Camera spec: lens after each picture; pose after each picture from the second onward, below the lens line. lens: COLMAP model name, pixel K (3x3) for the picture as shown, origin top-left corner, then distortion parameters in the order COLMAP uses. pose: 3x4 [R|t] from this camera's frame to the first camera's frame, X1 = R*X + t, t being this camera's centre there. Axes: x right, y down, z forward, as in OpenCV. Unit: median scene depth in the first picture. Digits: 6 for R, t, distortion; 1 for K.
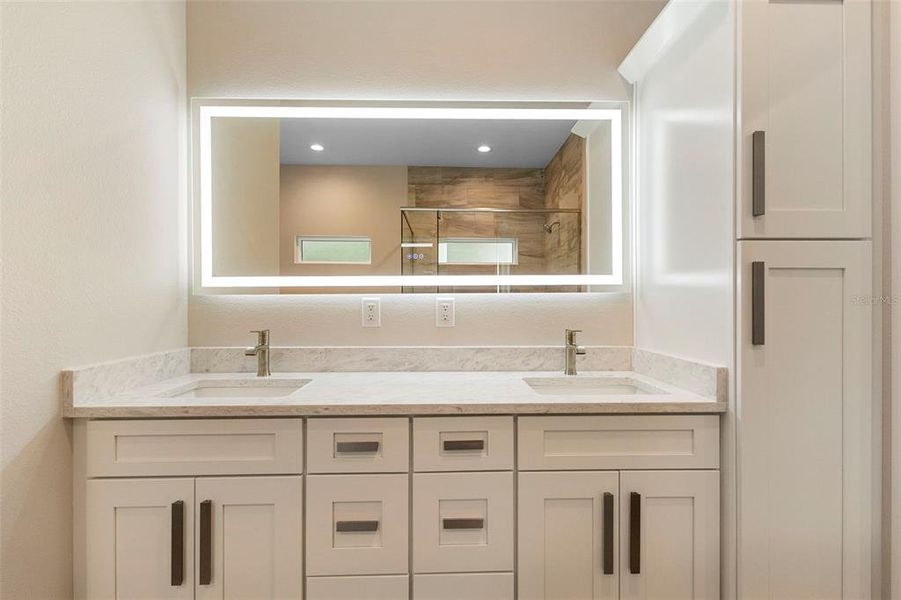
lens RADIAL K [[411.7, 0, 451.8], [0, 411.7, 300.0], [0, 0, 1]] dist [0.009938, -0.000087]
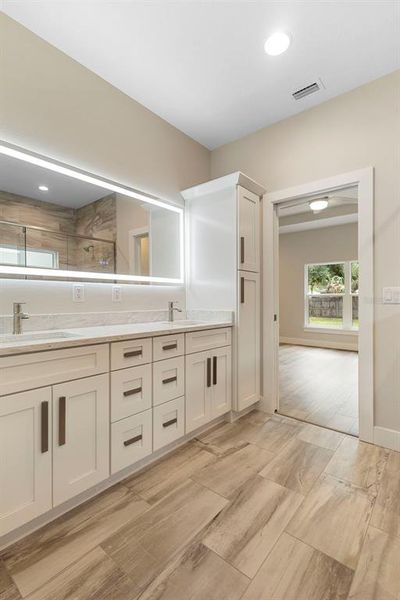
lens RADIAL K [[274.2, 0, 187.1], [0, 274.2, 294.3], [0, 0, 1]] dist [0.009938, -0.000087]
pose [[0.698200, 0.014258, 0.715761, -0.709222], [-0.008210, 0.999895, -0.011910, 0.045352], [-0.715856, 0.002439, 0.698244, -0.118985]]
